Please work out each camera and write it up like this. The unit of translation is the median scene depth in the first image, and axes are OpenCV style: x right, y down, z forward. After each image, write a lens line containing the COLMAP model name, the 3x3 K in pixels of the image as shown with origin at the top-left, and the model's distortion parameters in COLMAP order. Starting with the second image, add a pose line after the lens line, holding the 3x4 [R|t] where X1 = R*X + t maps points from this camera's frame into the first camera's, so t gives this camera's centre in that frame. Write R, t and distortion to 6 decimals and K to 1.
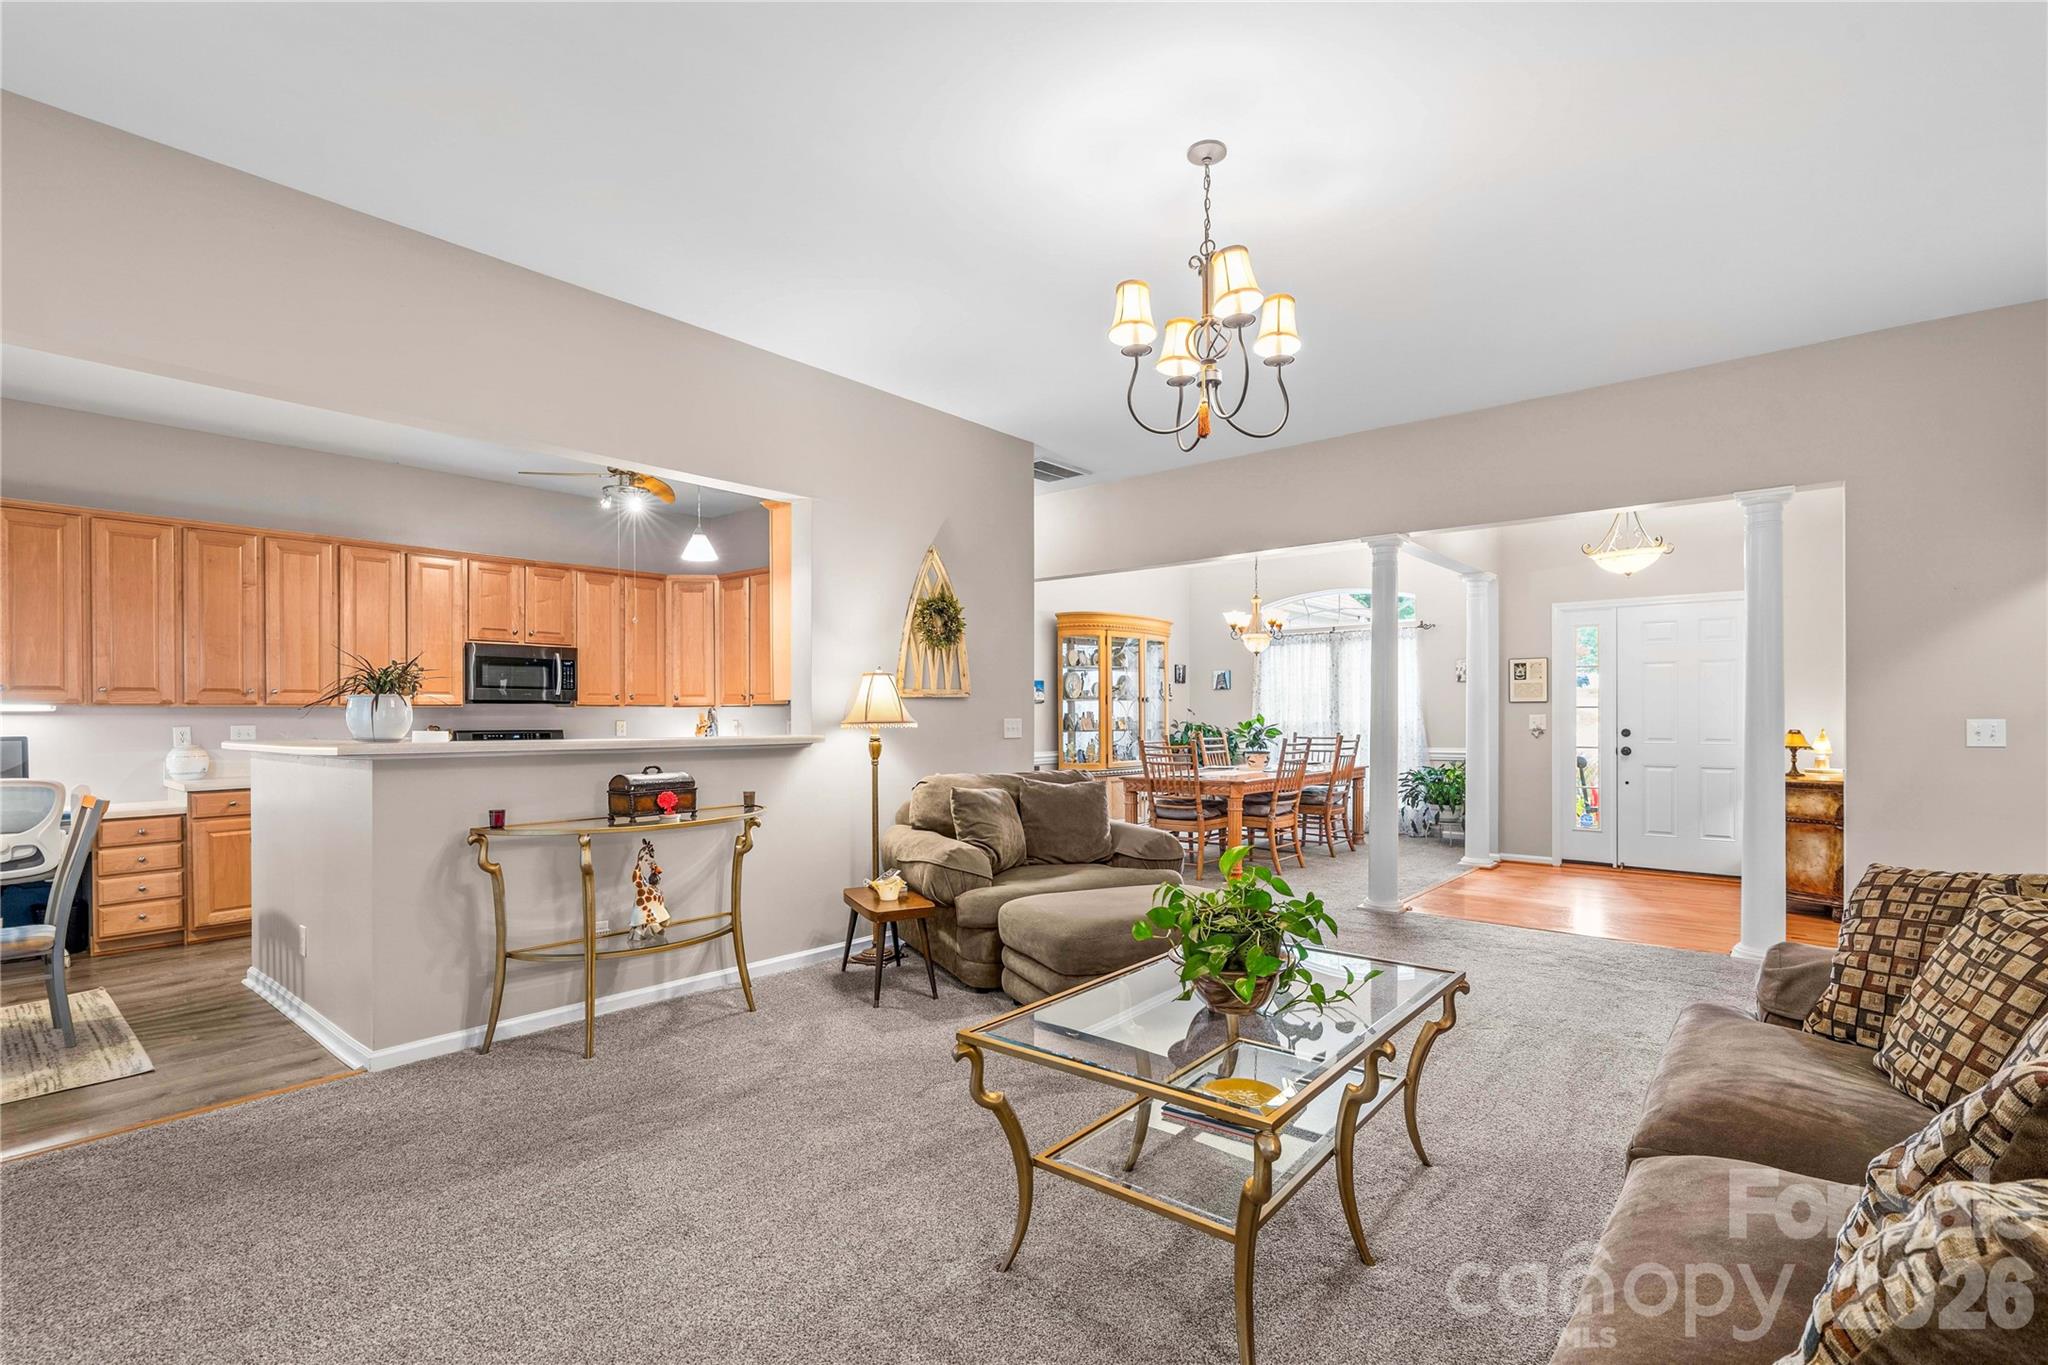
lens RADIAL K [[937.2, 0, 1016.5], [0, 937.2, 702.0], [0, 0, 1]] dist [-0.000312, -0.000124]
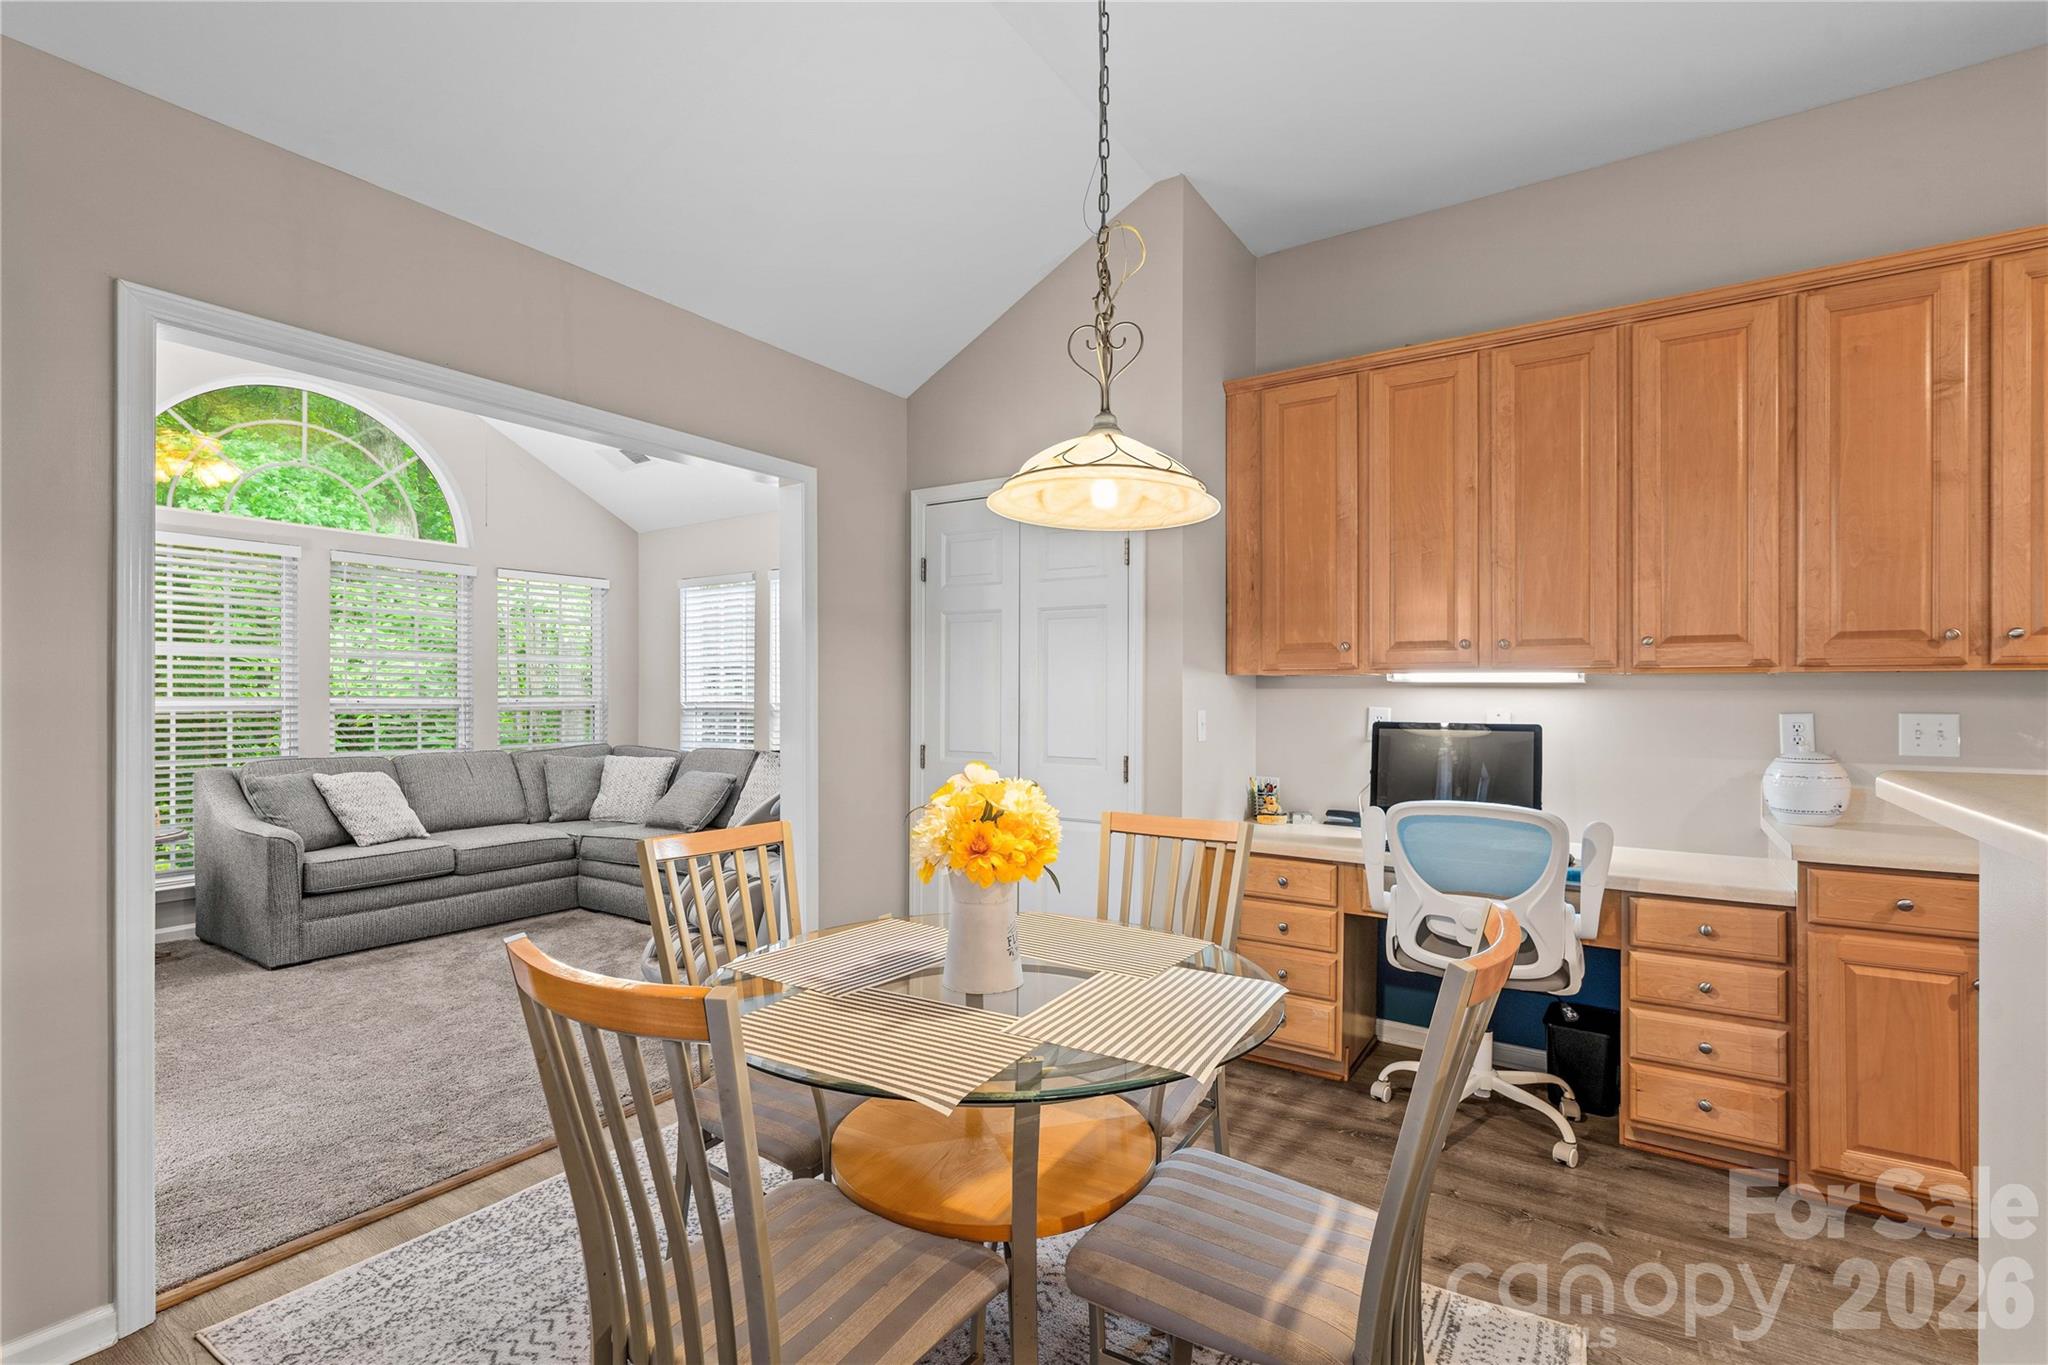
lens RADIAL K [[937.2, 0, 1016.5], [0, 937.2, 702.0], [0, 0, 1]] dist [-0.000312, -0.000124]
pose [[0.120384, 0.013270, -0.992639, -0.476978], [0.005169, 0.999889, 0.013993, 0.011541], [0.992714, -0.006816, 0.120302, 0.564603]]
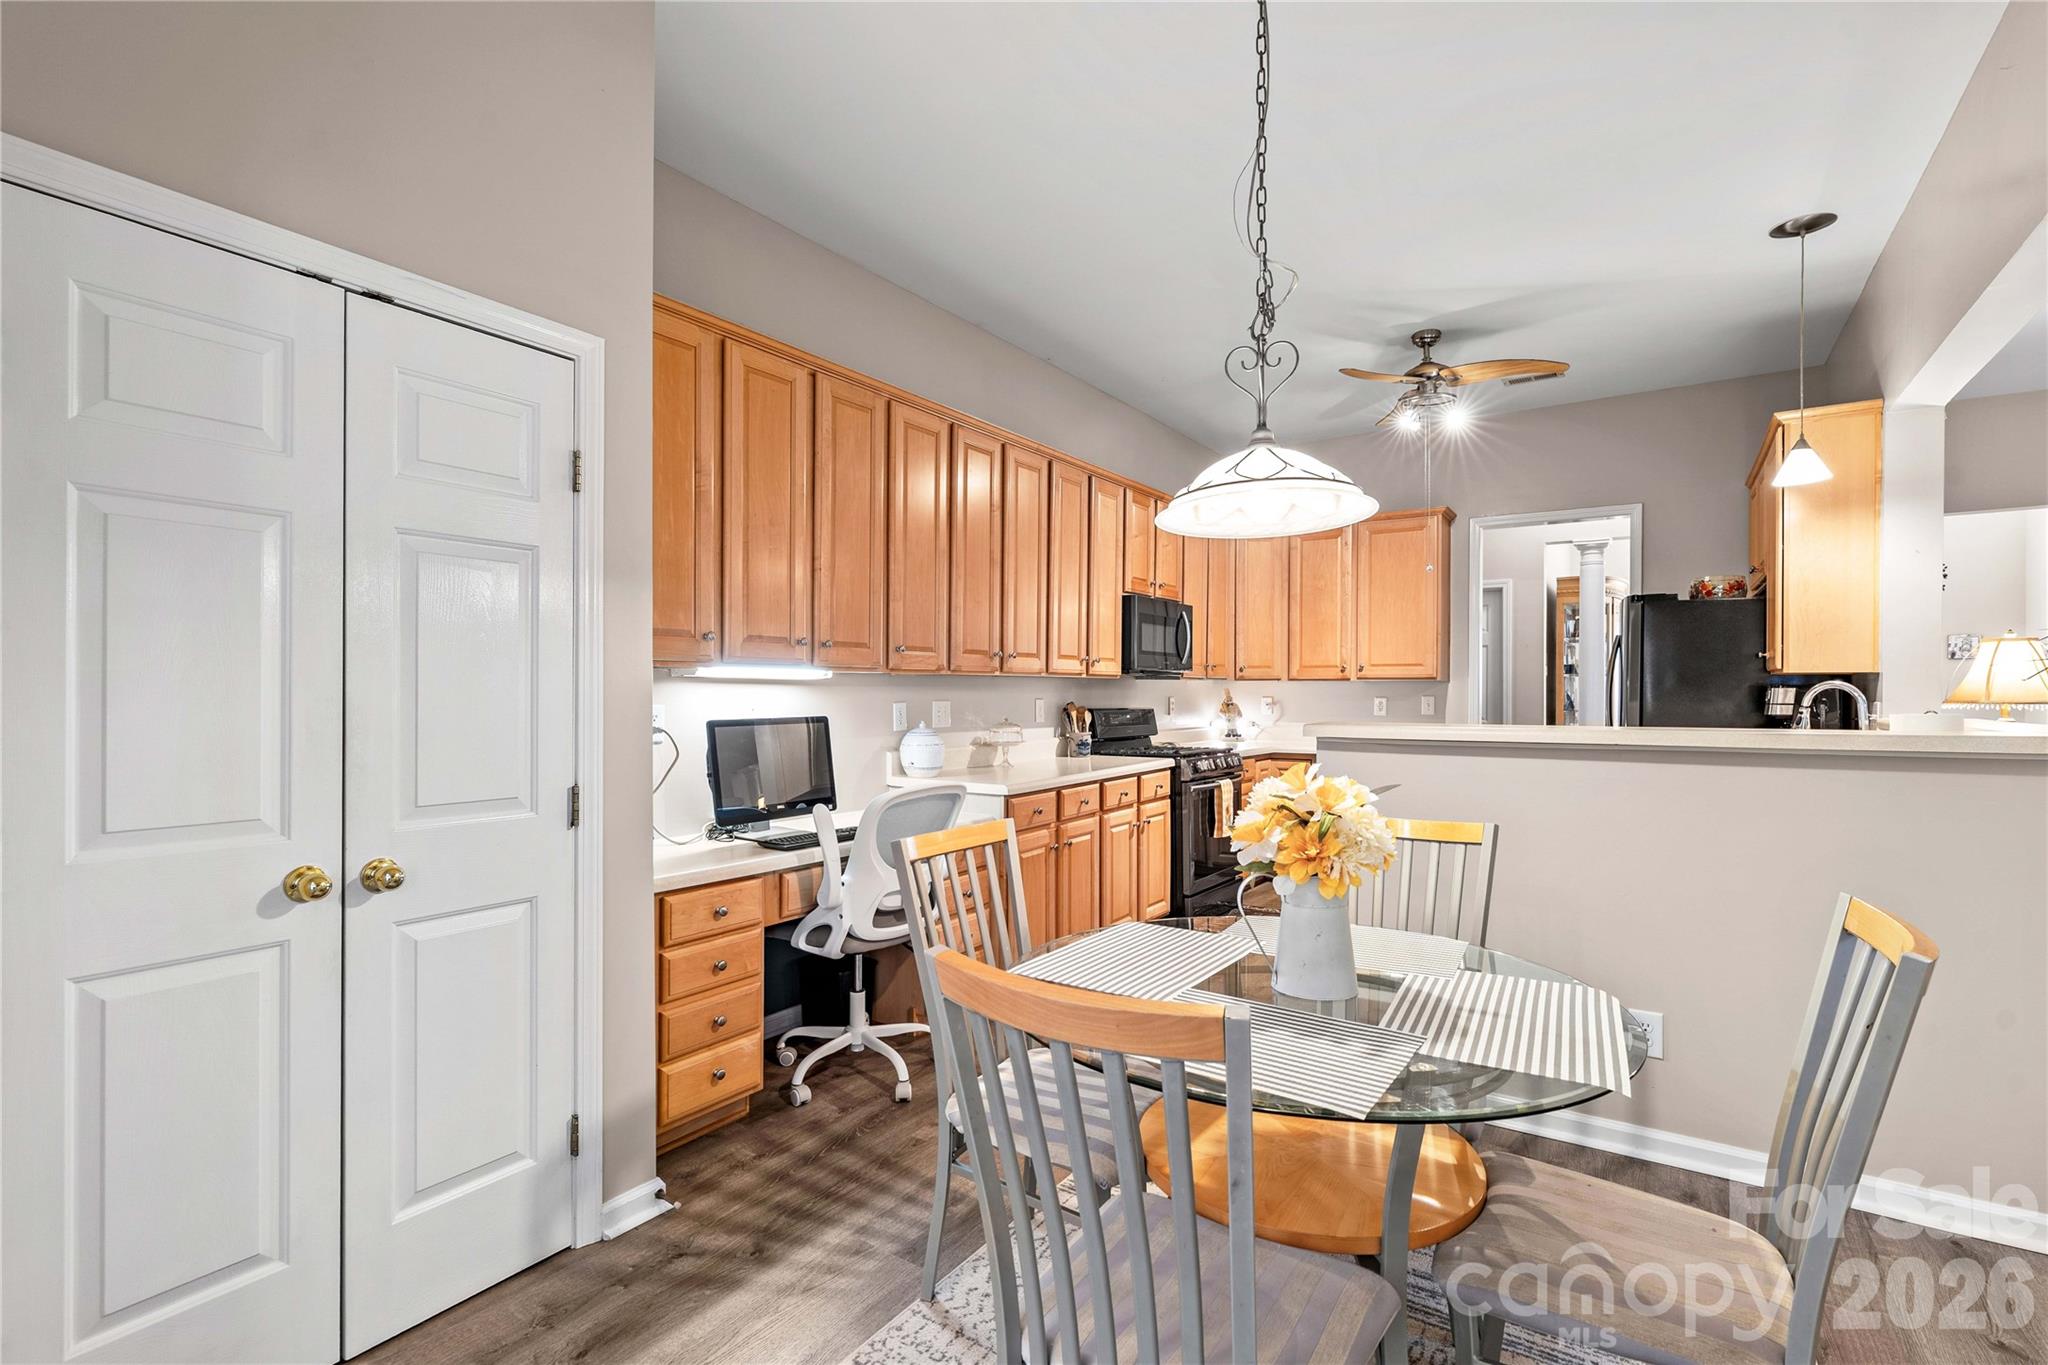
lens RADIAL K [[942.1, 0, 1021.8], [0, 942.1, 690.7], [0, 0, 1]] dist [-0.000552, -0.000061]
pose [[0.994664, 0.001074, 0.103157, -0.926523], [-0.002041, 0.999955, 0.009271, 0.011033], [-0.103143, -0.009432, 0.994622, 0.290190]]
